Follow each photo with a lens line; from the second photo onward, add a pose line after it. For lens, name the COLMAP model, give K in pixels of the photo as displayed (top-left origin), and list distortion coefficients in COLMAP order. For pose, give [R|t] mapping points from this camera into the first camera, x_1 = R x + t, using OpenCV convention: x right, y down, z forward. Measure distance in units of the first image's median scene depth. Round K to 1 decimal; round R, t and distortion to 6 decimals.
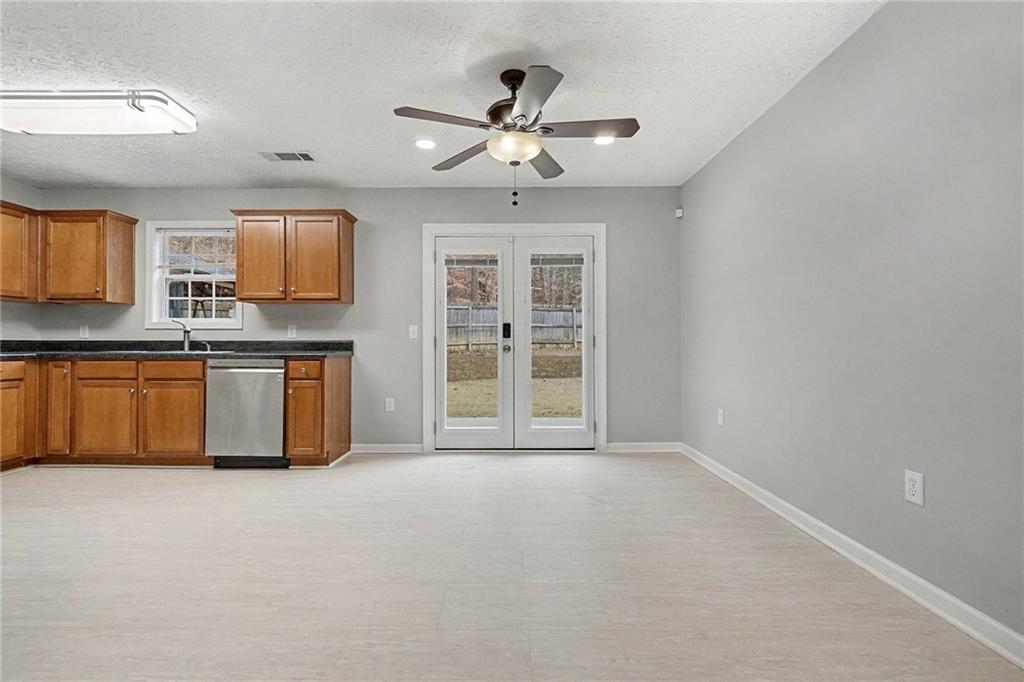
lens RADIAL K [[450.9, 0, 501.2], [0, 450.9, 342.3], [0, 0, 1]] dist [-0.004618, -0.000863]
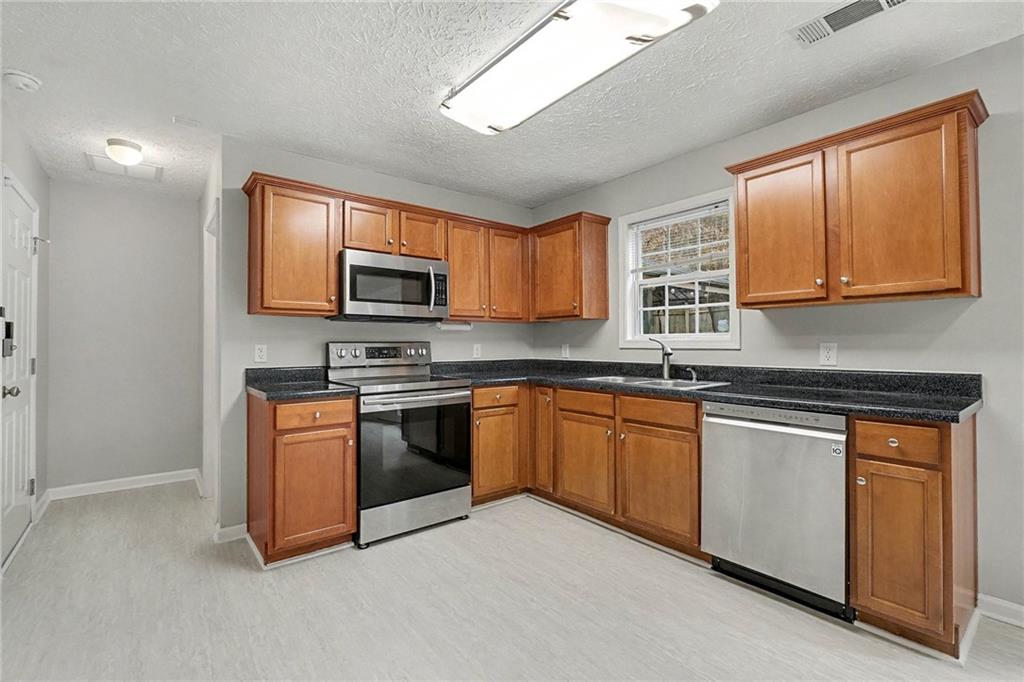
lens RADIAL K [[453.2, 0, 506.0], [0, 453.2, 338.8], [0, 0, 1]] dist [-0.005315, -0.000196]
pose [[0.624626, -0.012557, -0.780823, -0.291590], [0.012053, 0.999907, -0.006438, -0.047418], [0.780831, -0.005389, 0.624719, 0.339664]]
